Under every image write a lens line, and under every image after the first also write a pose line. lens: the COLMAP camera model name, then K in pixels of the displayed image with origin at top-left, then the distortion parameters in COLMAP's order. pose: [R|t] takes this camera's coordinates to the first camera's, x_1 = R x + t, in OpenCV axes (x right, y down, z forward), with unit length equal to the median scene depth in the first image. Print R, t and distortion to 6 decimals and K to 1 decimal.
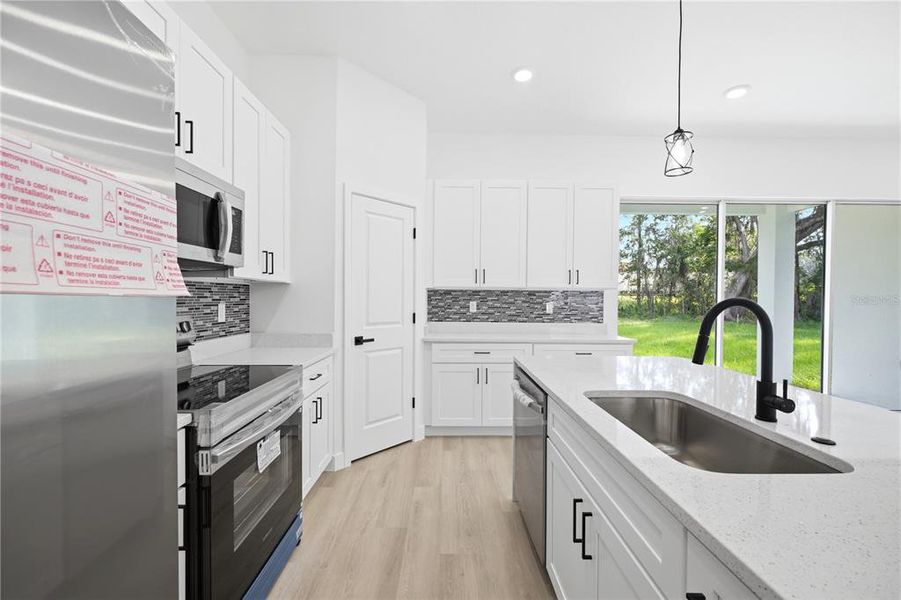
lens RADIAL K [[366.5, 0, 450.5], [0, 366.5, 300.0], [0, 0, 1]] dist [0.000693, 0.000245]
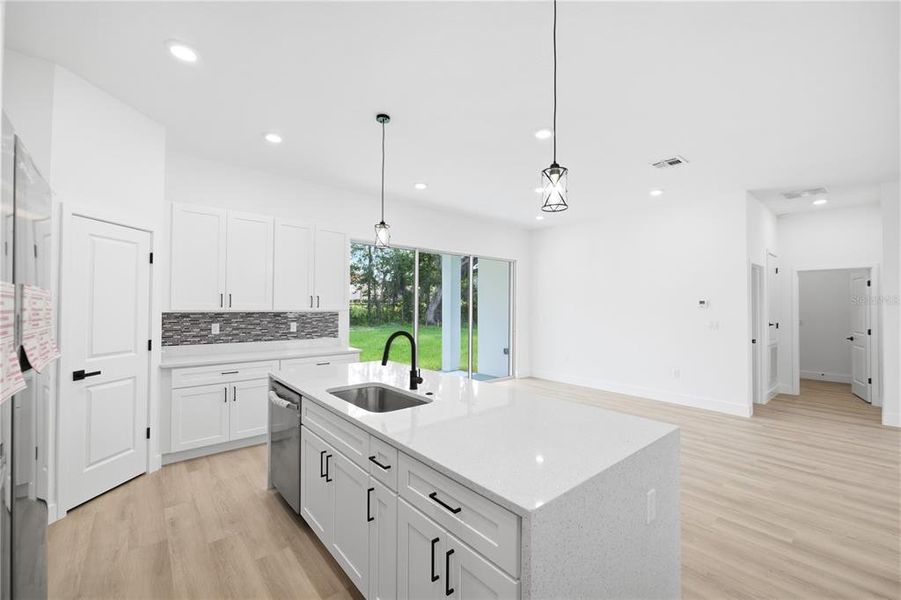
lens RADIAL K [[368.9, 0, 451.9], [0, 368.9, 300.4], [0, 0, 1]] dist [-0.000001, 0.000030]
pose [[0.769402, 0.007021, 0.638726, -0.100598], [0.005179, 0.999838, -0.017229, -0.044475], [-0.638744, 0.016564, 0.769241, -0.243520]]
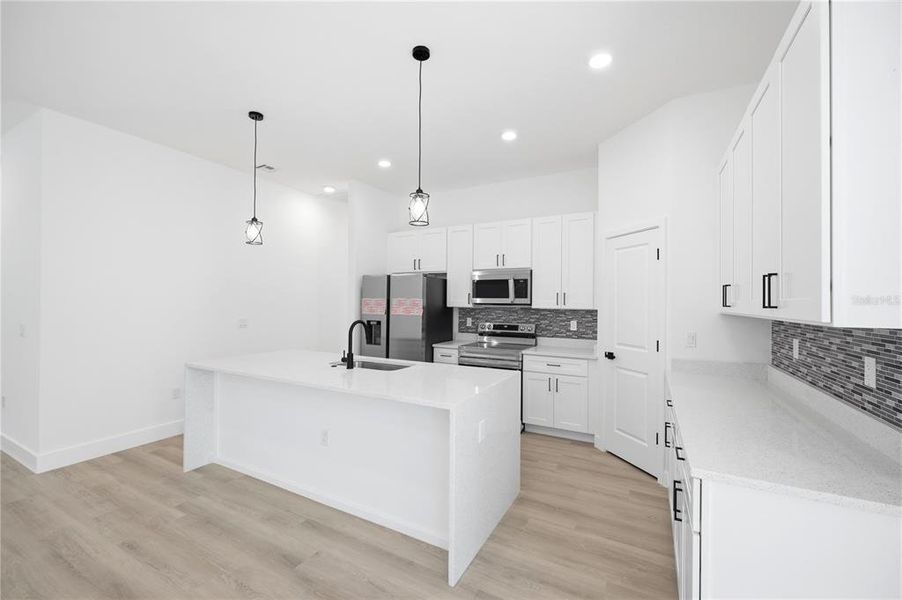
lens RADIAL K [[367.3, 0, 450.3], [0, 367.3, 300.4], [0, 0, 1]] dist [0.001286, 0.000135]
pose [[-0.488174, -0.017382, -0.872573, 0.890380], [-0.018435, 0.999784, -0.009602, -0.043338], [0.872551, 0.011399, -0.488389, 0.920292]]
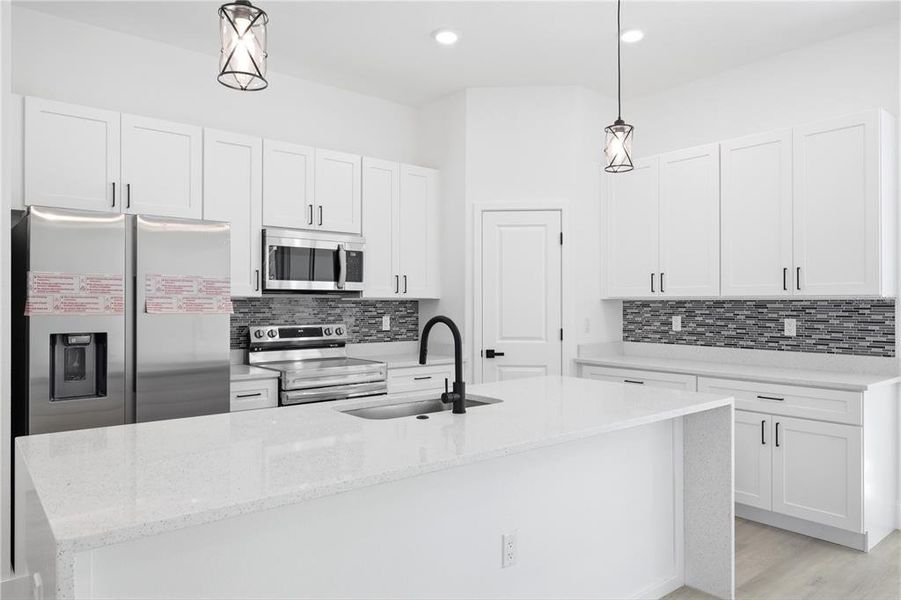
lens RADIAL K [[596.1, 0, 448.7], [0, 596.1, 300.2], [0, 0, 1]] dist [-0.003050, -0.000214]
pose [[0.623407, -0.011990, -0.781805, 0.791496], [-0.001264, 0.999866, -0.016342, -0.008691], [0.781896, 0.011176, 0.623308, -0.100555]]
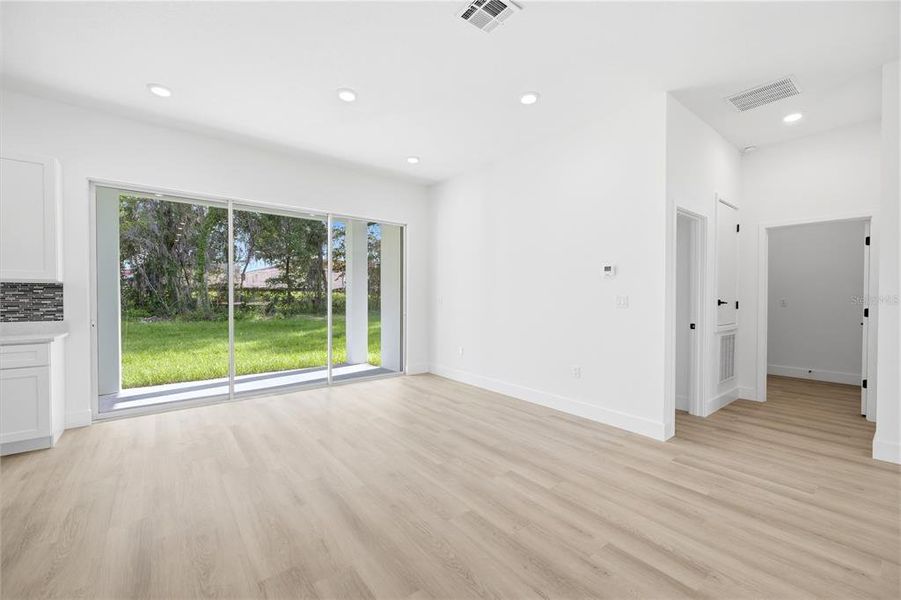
lens RADIAL K [[368.9, 0, 451.9], [0, 368.9, 300.4], [0, 0, 1]] dist [-0.000001, 0.000030]
pose [[0.791523, -0.013809, 0.610984, 0.691048], [0.008627, 0.999898, 0.011423, 0.015413], [-0.611079, -0.003770, 0.791561, -0.281786]]
